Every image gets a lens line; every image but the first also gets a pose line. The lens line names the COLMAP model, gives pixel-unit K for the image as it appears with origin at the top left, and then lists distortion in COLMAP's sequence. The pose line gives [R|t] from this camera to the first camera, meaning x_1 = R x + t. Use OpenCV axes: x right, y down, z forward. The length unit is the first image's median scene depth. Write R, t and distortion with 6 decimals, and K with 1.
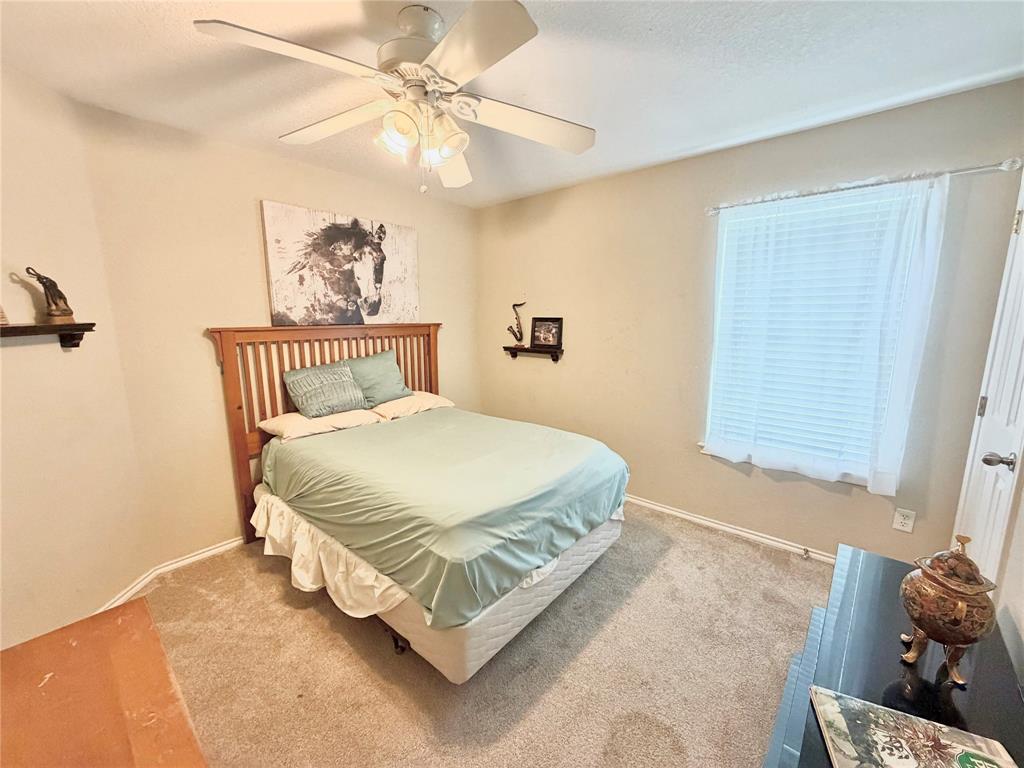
lens RADIAL K [[409.7, 0, 509.5], [0, 409.7, 385.4], [0, 0, 1]] dist [0.002310, -0.000150]
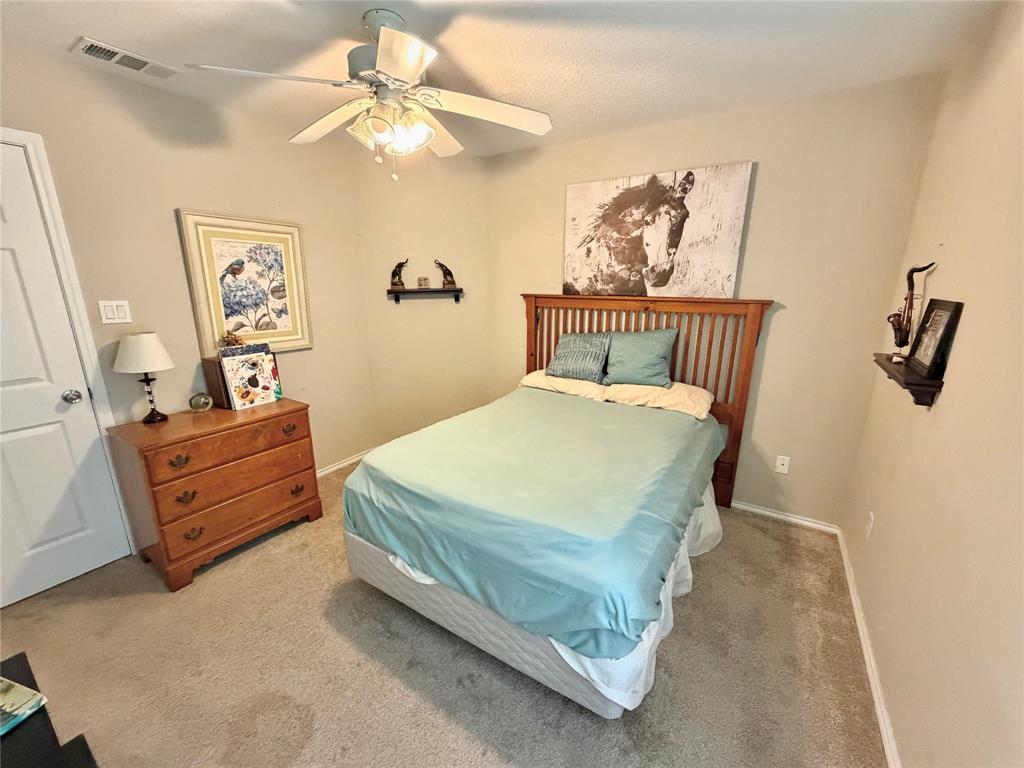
lens RADIAL K [[409.7, 0, 511.7], [0, 409.7, 385.7], [0, 0, 1]] dist [0.002310, -0.000150]
pose [[0.139622, 0.252411, -0.957494, 0.550238], [-0.171964, 0.958453, 0.227588, -0.122434], [0.975159, 0.132878, 0.177227, 0.613504]]
